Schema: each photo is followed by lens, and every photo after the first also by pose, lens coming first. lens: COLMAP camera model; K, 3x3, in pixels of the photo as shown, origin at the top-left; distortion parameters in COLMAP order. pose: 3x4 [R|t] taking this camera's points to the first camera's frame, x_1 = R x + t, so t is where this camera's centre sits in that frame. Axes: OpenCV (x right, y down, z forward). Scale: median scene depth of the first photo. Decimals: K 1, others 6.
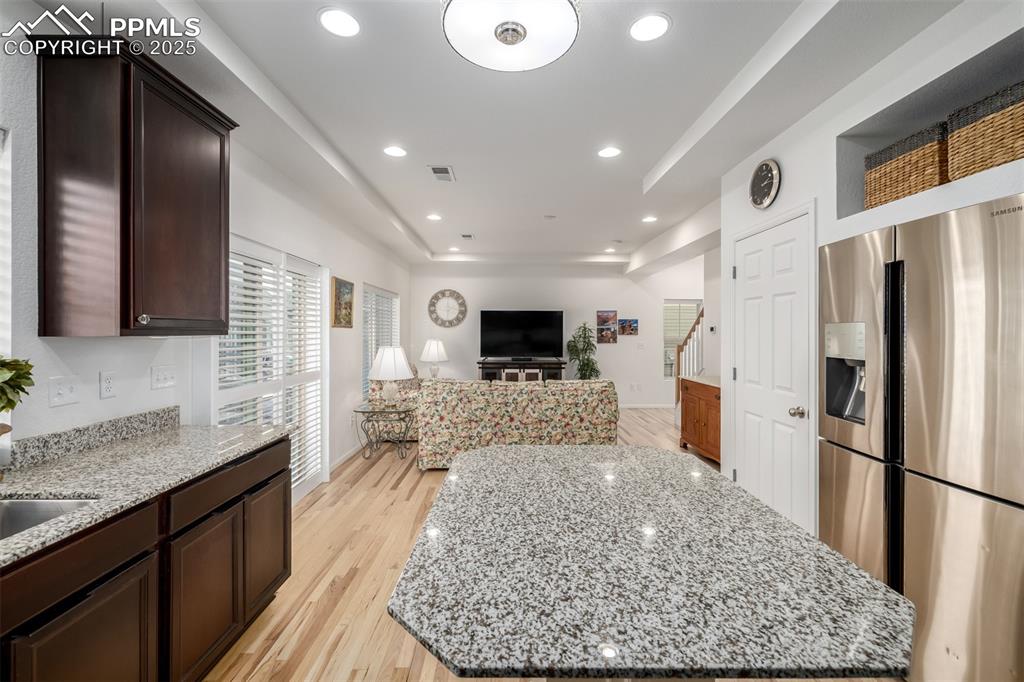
lens RADIAL K [[430.8, 0, 517.1], [0, 430.8, 332.3], [0, 0, 1]] dist [-0.000976, 0.000599]
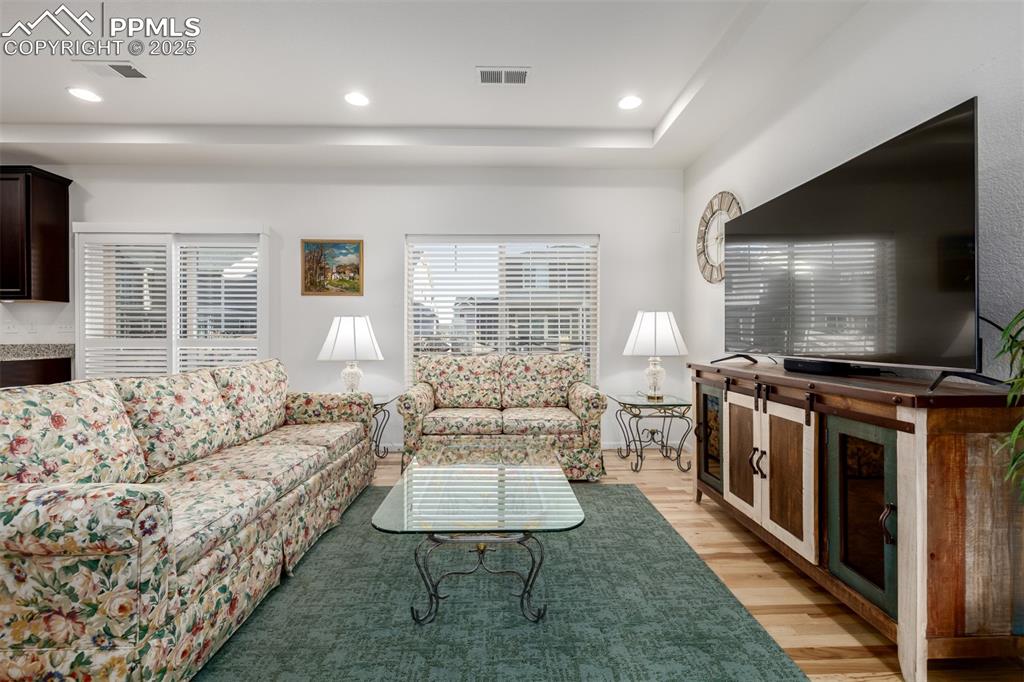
lens RADIAL K [[430.8, 0, 512.1], [0, 430.8, 335.6], [0, 0, 1]] dist [-0.000976, 0.000599]
pose [[0.002269, -0.003477, -0.999991, 0.283214], [0.002752, 0.999990, -0.003470, 0.045802], [0.999994, -0.002744, 0.002278, 0.841861]]
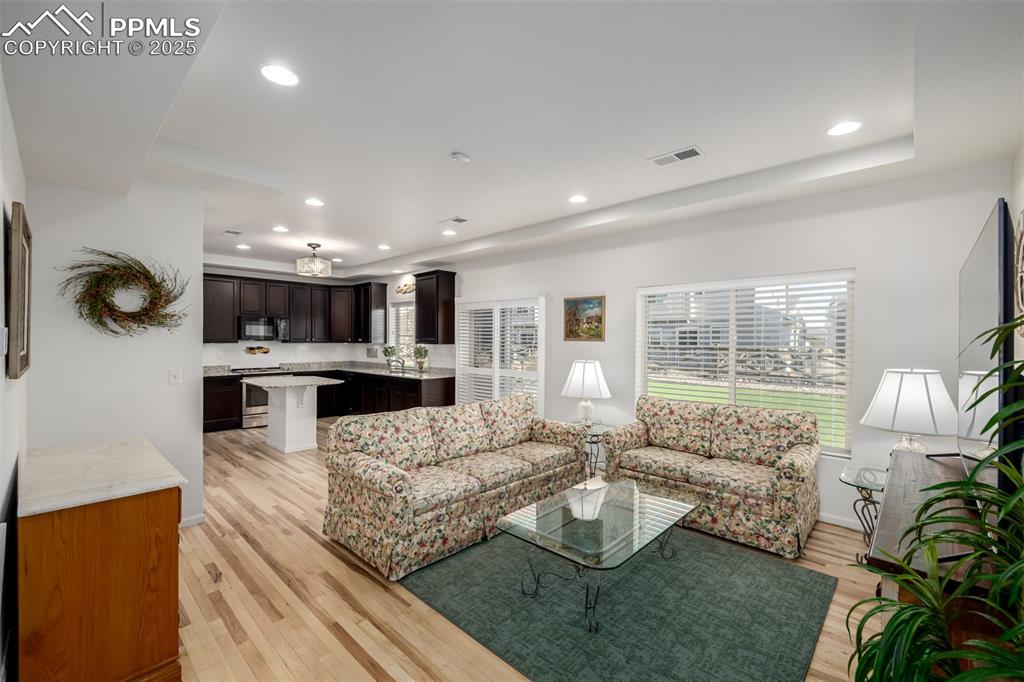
lens RADIAL K [[430.8, 0, 510.4], [0, 430.8, 341.3], [0, 0, 1]] dist [-0.000976, 0.000599]
pose [[-0.704423, -0.002970, -0.709774, 0.311210], [-0.005584, 0.999983, 0.001358, -0.006199], [0.709758, 0.004920, -0.704428, 1.016487]]
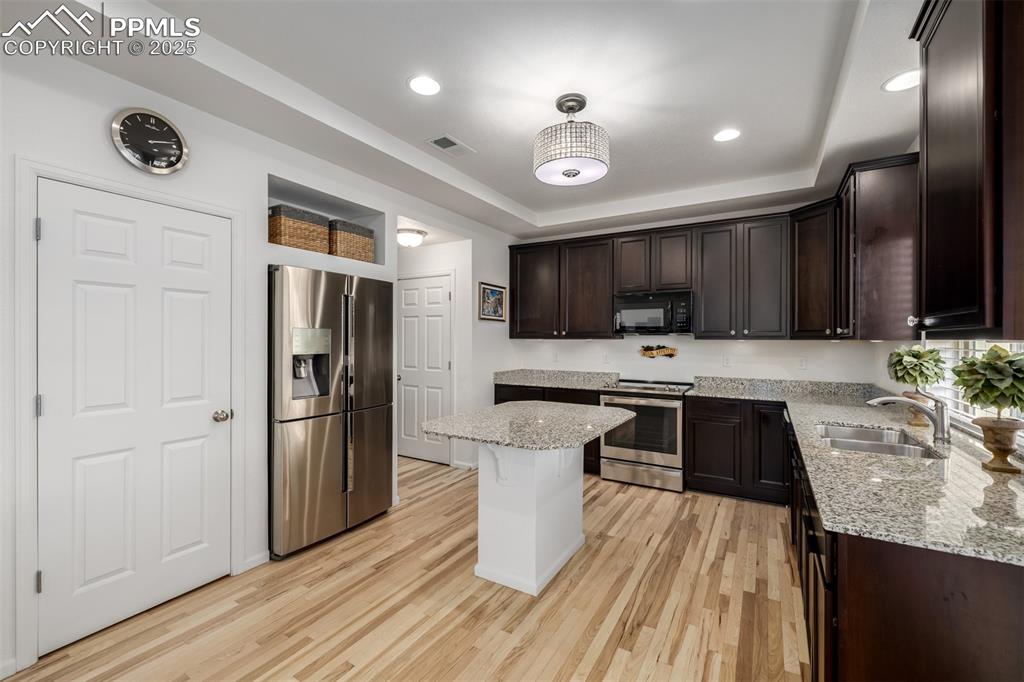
lens RADIAL K [[430.8, 0, 508.5], [0, 430.8, 342.0], [0, 0, 1]] dist [-0.000976, 0.000599]
pose [[-0.843639, -0.006894, 0.536866, -0.144458], [-0.002830, 0.999961, 0.008395, 0.001822], [-0.536903, 0.005563, -0.843626, 0.500304]]
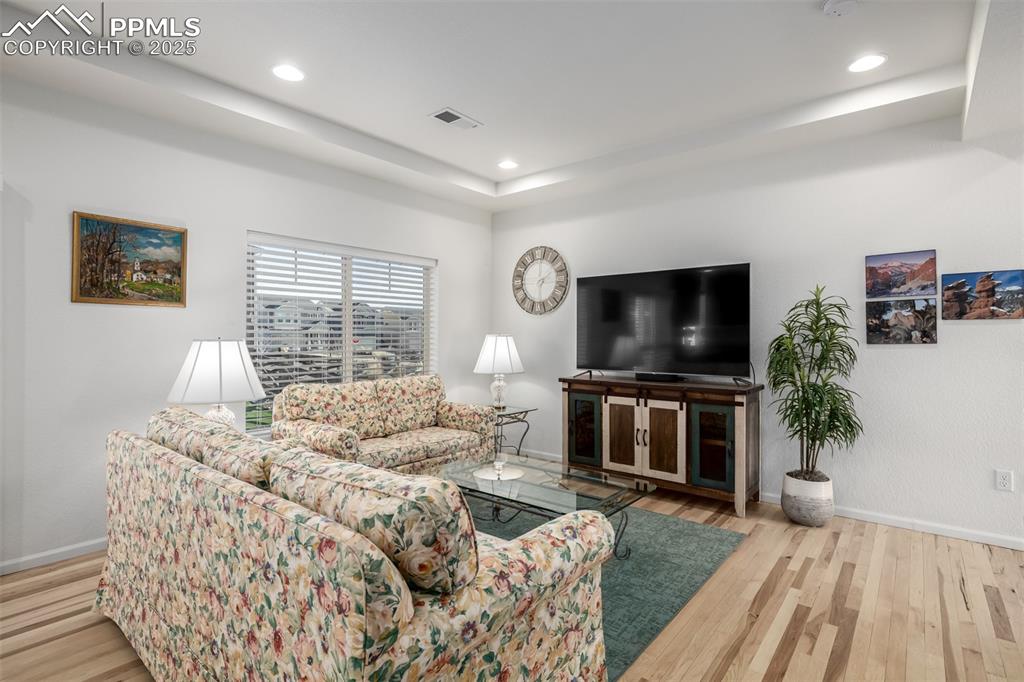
lens RADIAL K [[495.1, 0, 513.2], [0, 495.1, 333.6], [0, 0, 1]] dist [-0.008295, -0.000131]
pose [[0.757041, -0.007829, -0.653321, 0.248808], [0.001807, 0.999949, -0.009889, 0.021773], [0.653365, 0.006306, 0.757016, 0.518046]]
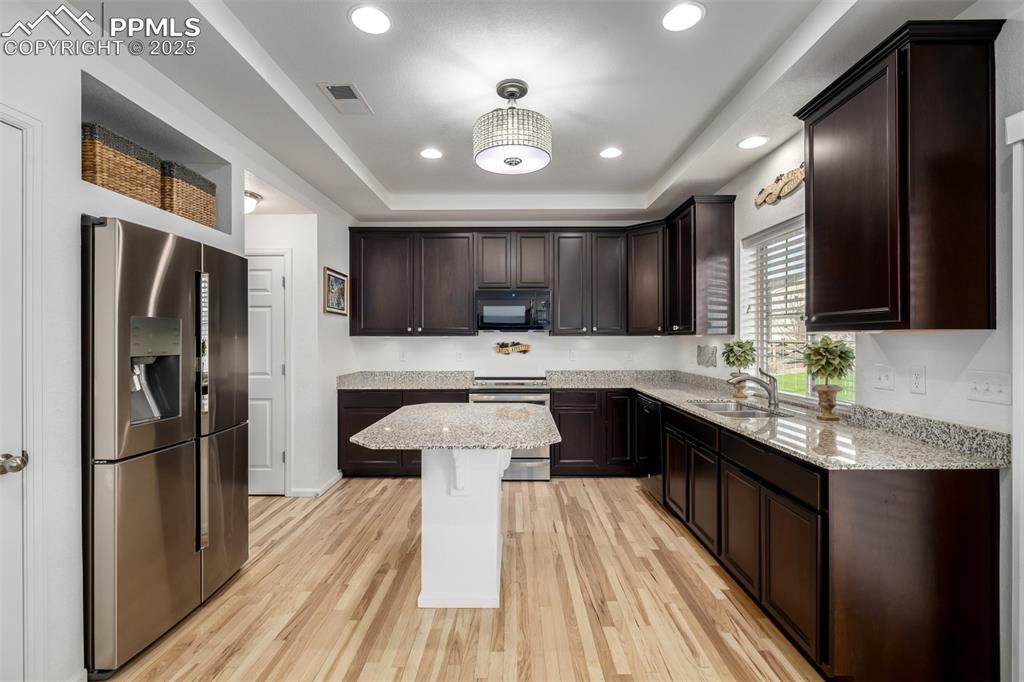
lens RADIAL K [[459.5, 0, 508.2], [0, 459.5, 342.2], [0, 0, 1]] dist [-0.004990, 0.002043]
pose [[-0.999346, 0.000869, 0.036159, -0.011633], [0.001148, 0.999970, 0.007708, 0.006231], [-0.036151, 0.007745, -0.999316, 0.537080]]
